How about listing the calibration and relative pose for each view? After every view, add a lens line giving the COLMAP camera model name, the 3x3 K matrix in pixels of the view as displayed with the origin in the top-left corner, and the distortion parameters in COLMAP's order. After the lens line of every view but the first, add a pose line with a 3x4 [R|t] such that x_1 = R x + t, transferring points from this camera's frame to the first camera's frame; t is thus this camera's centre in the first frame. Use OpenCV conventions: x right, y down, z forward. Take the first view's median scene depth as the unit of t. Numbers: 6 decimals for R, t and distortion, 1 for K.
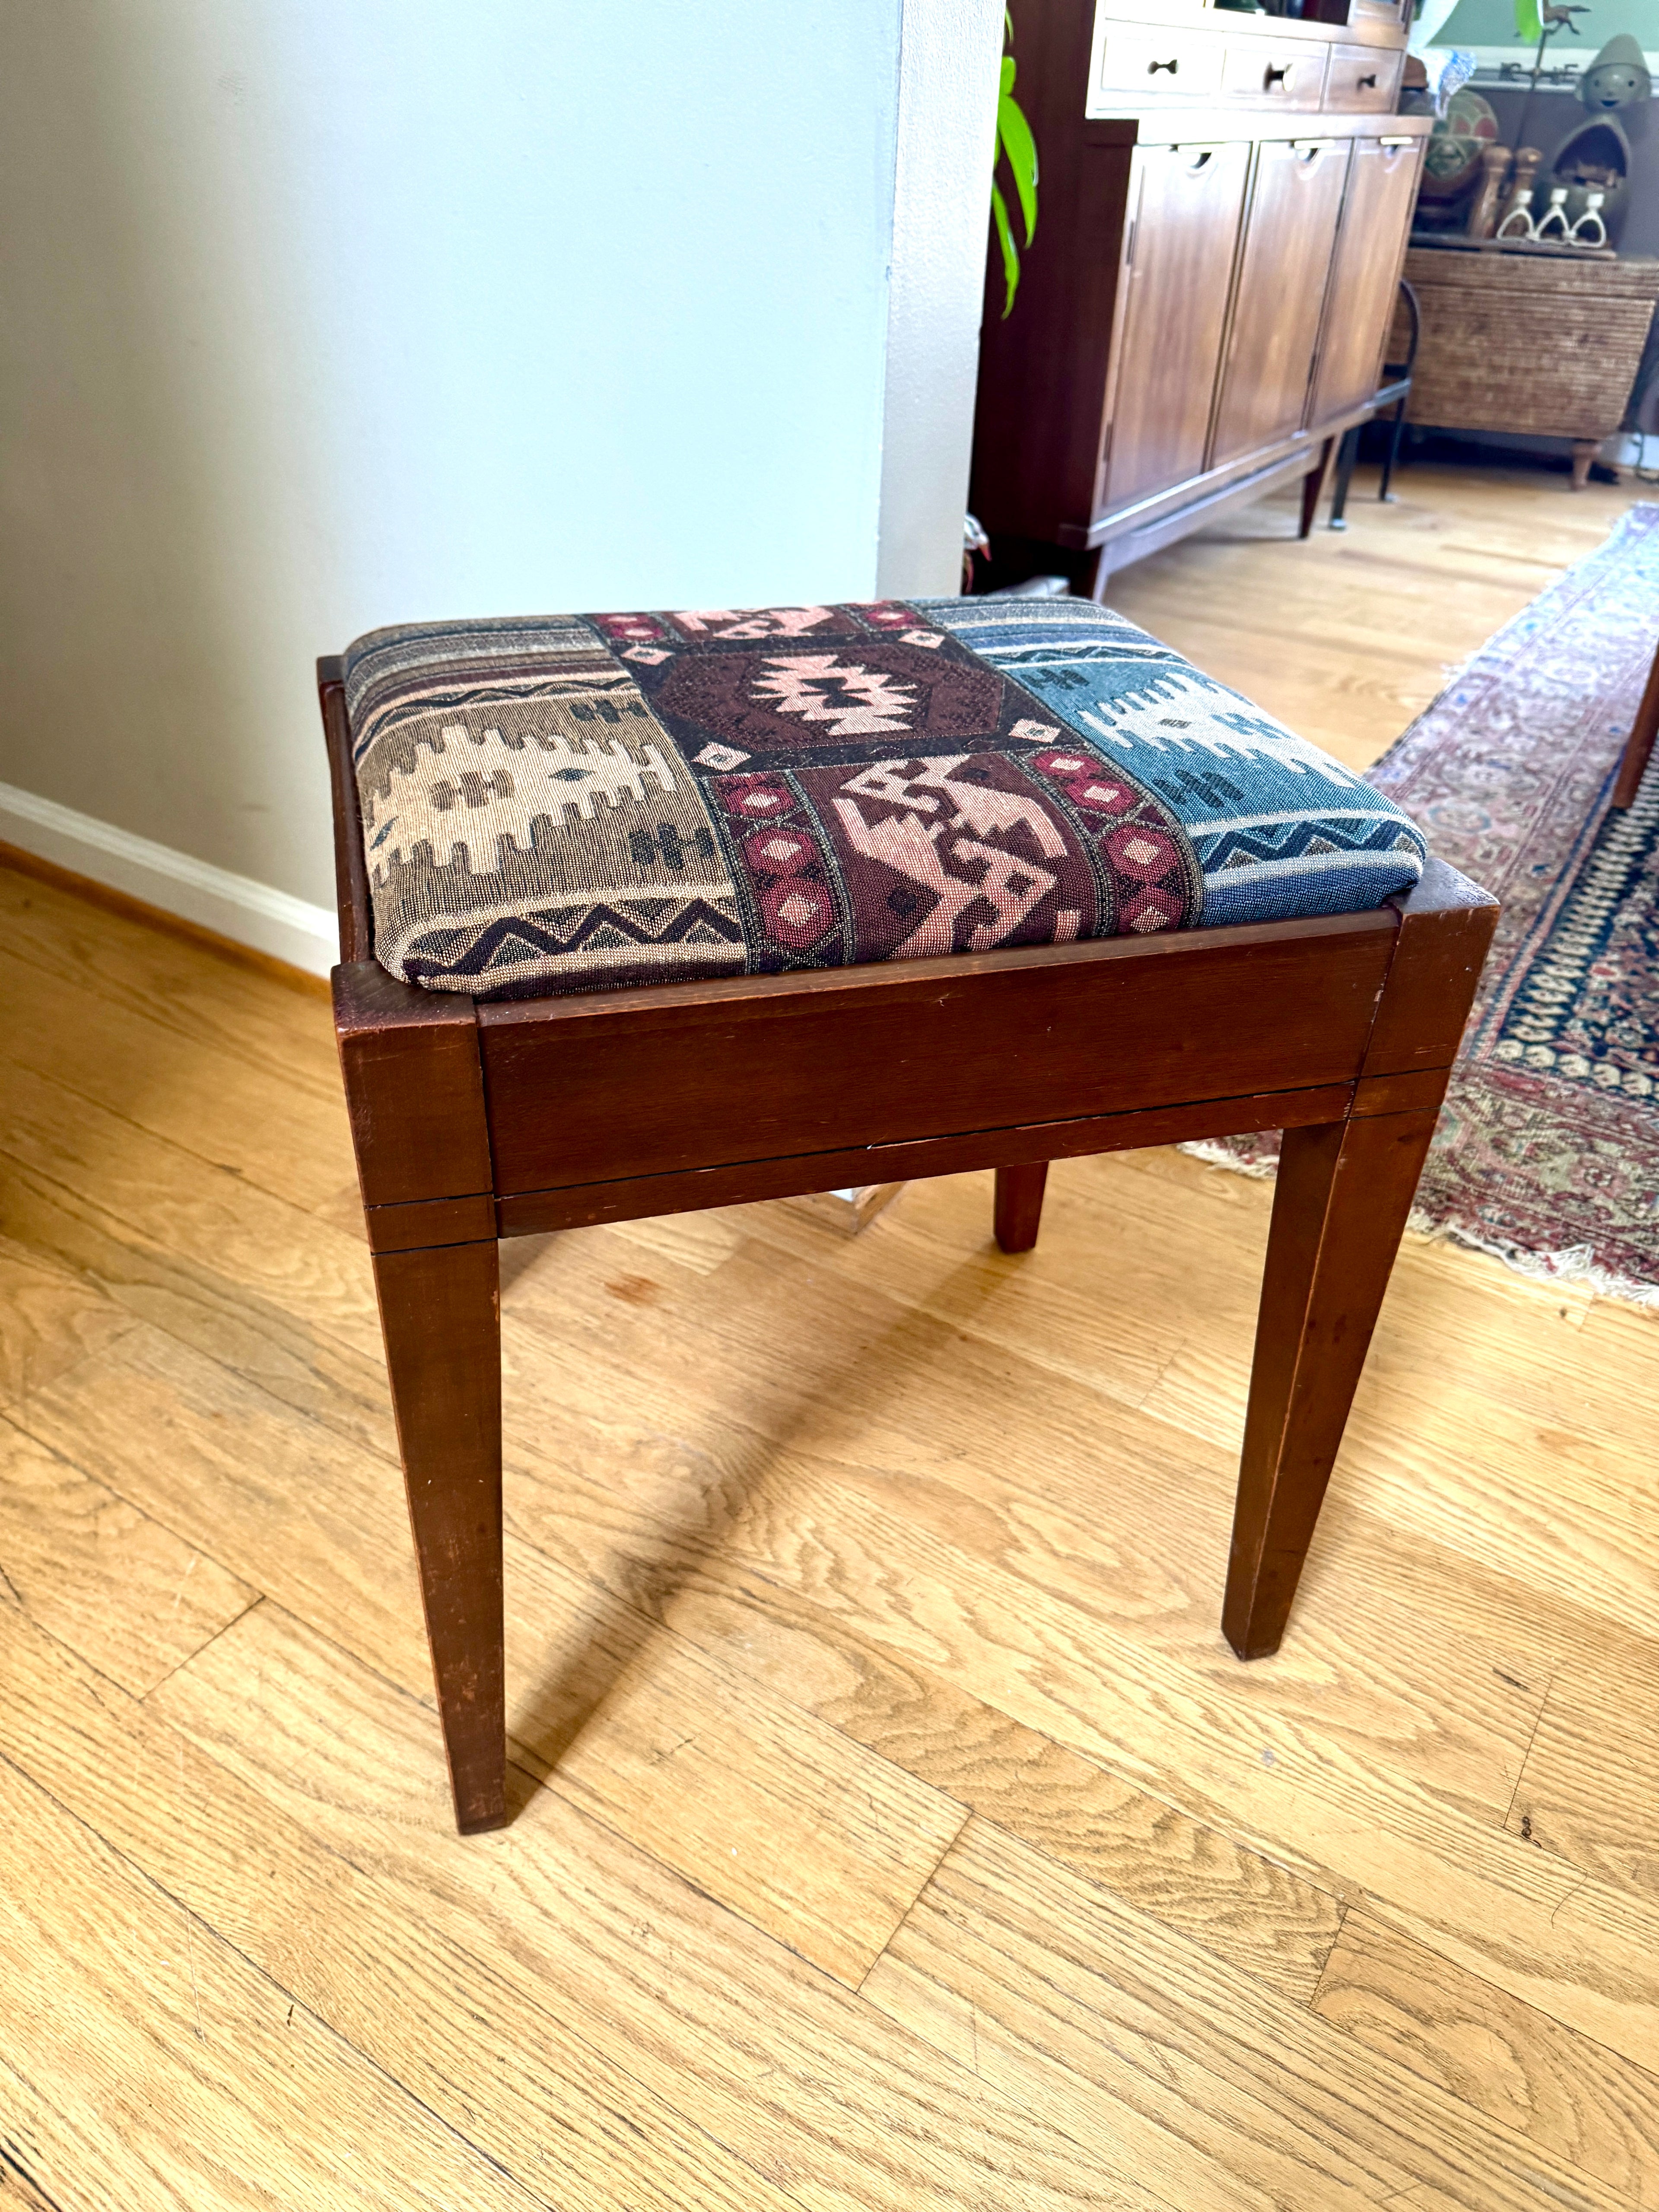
lens RADIAL K [[1582.2, 0, 825.3], [0, 1582.2, 1121.7], [0, 0, 1]] dist [0.005470, -0.022987]
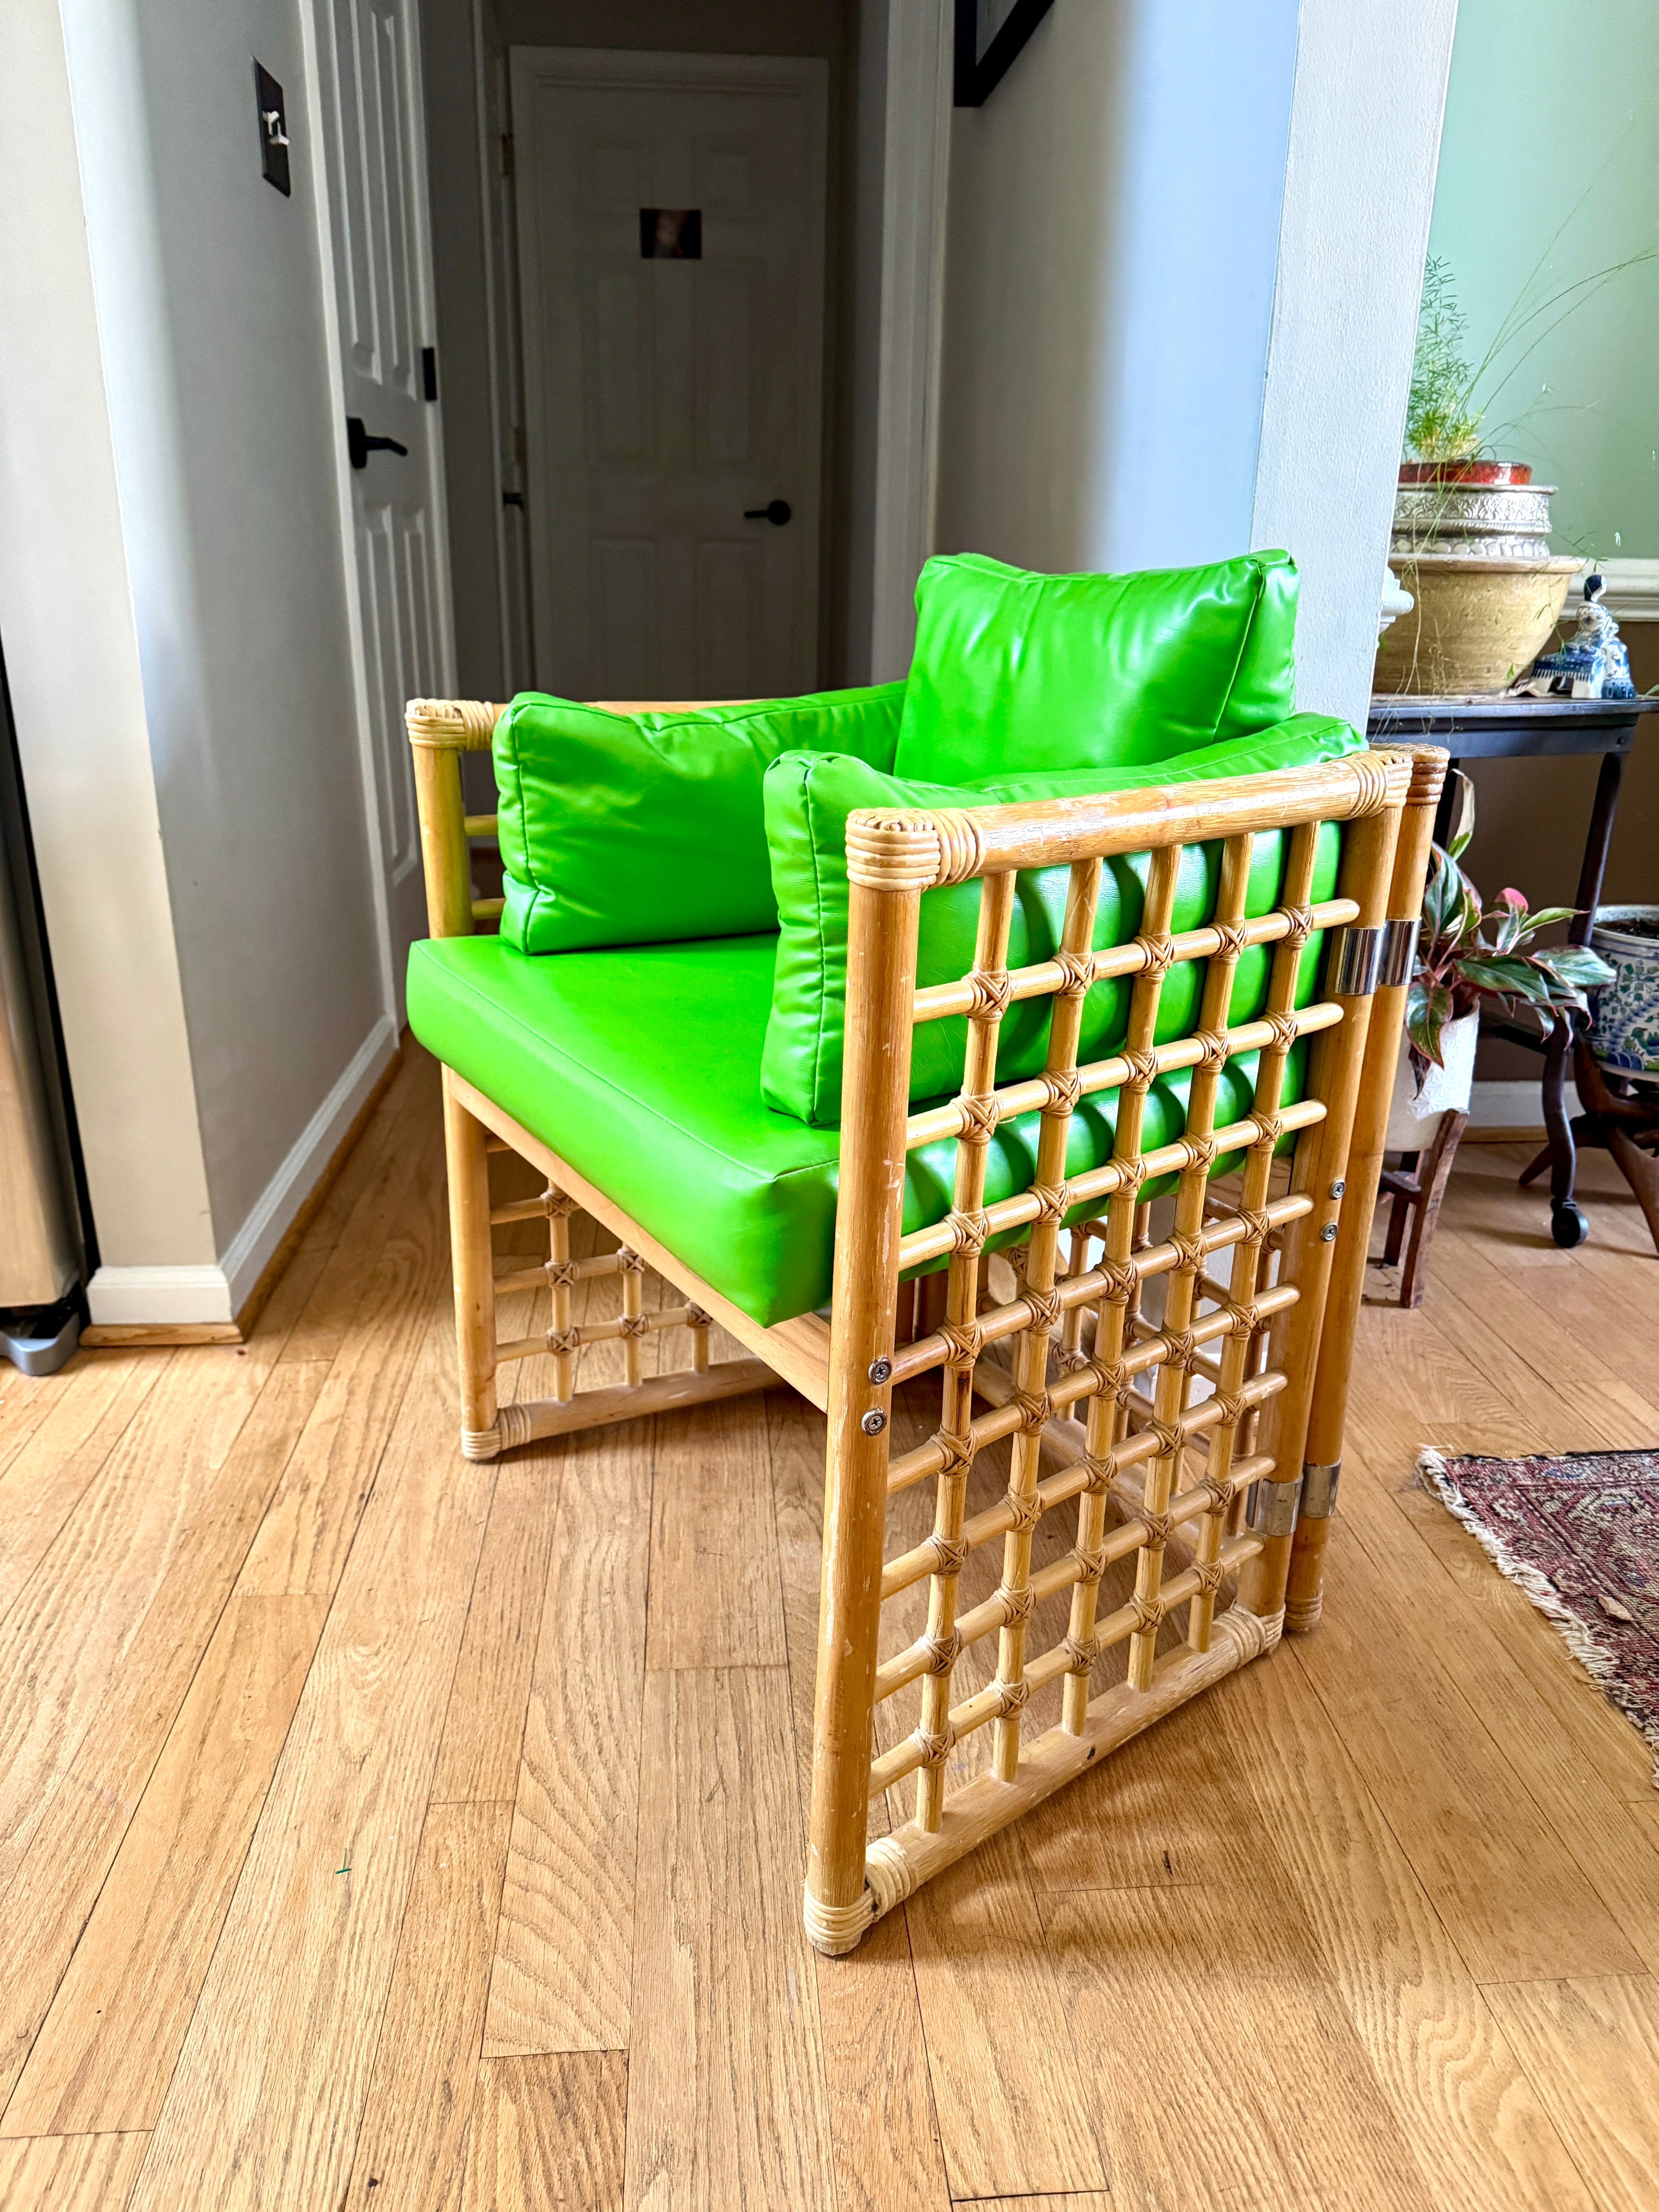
lens RADIAL K [[1582.2, 0, 820.0], [0, 1582.2, 1103.1], [0, 0, 1]] dist [0.005470, -0.022987]
pose [[0.609683, 0.235288, -0.756919, 1.149185], [-0.436630, 0.896678, -0.072965, 0.044940], [0.661544, 0.374979, 0.649423, -0.180627]]
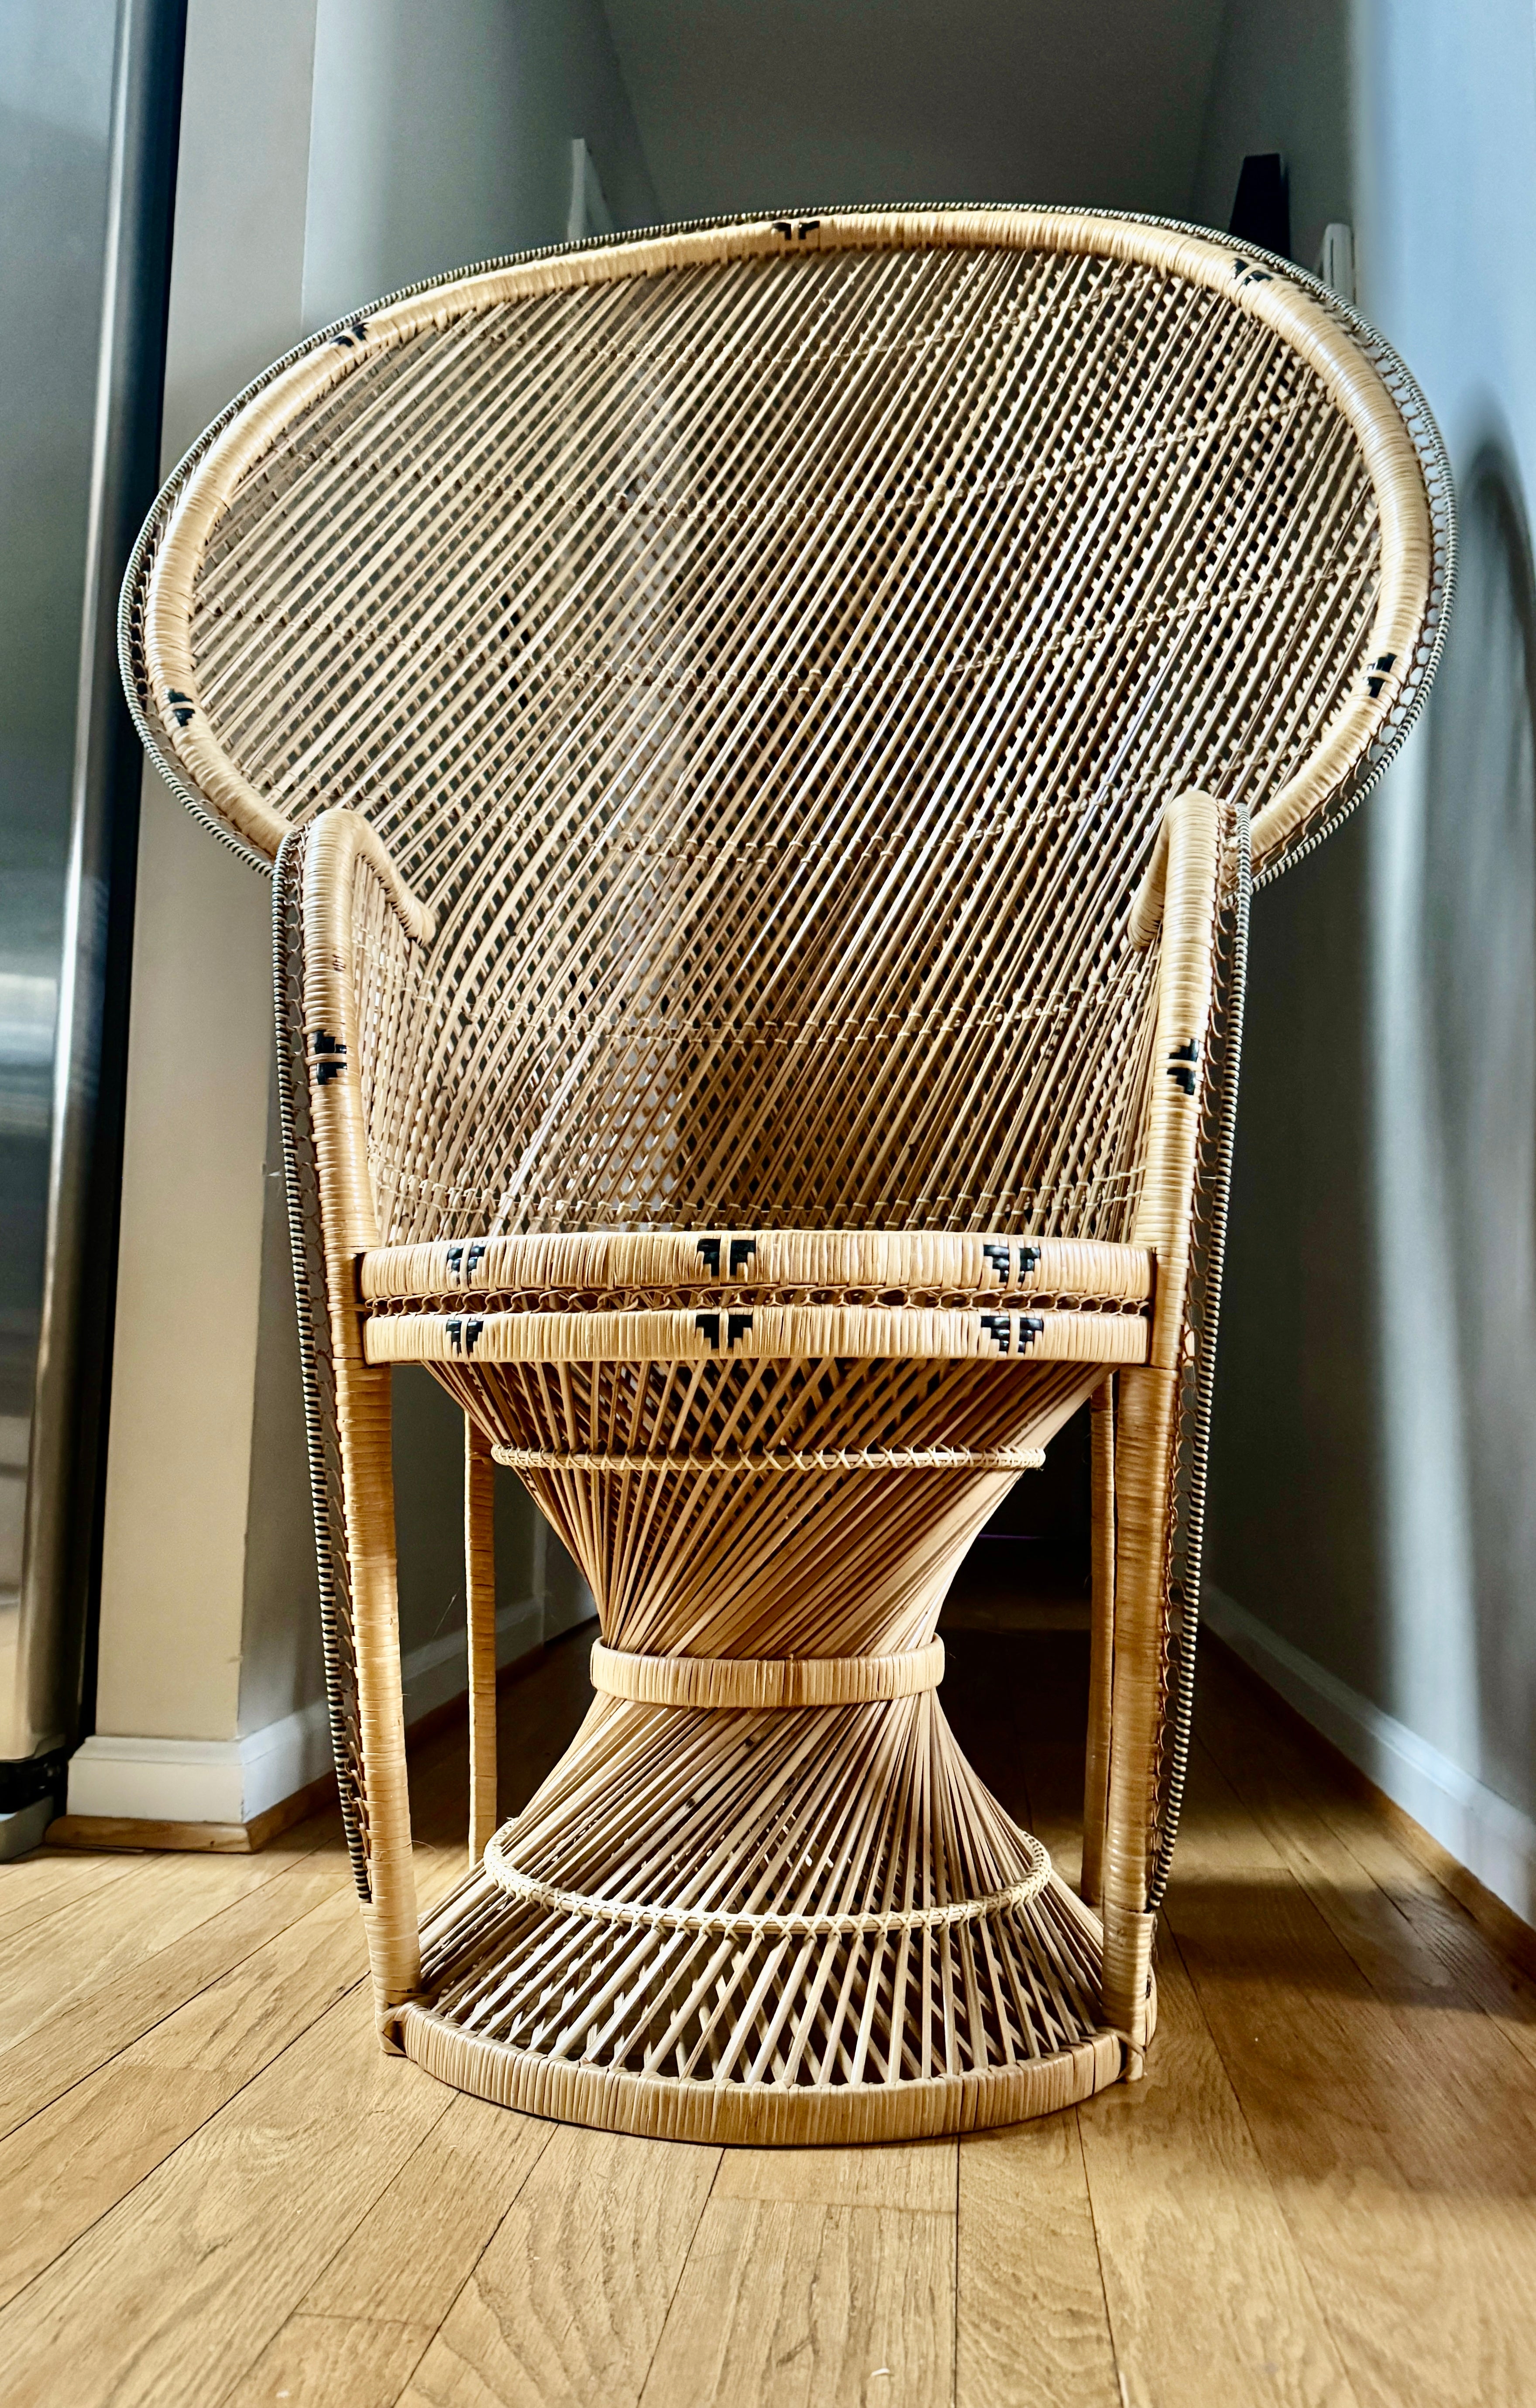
lens RADIAL K [[1788.4, 0, 775.4], [0, 1788.4, 1201.0], [0, 0, 1]] dist [-0.023540, -0.002697]
pose [[0.452740, -0.132619, -0.881725, 0.989861], [-0.496376, 0.783988, -0.372793, 0.414219], [0.740701, 0.606445, 0.289114, 0.305527]]
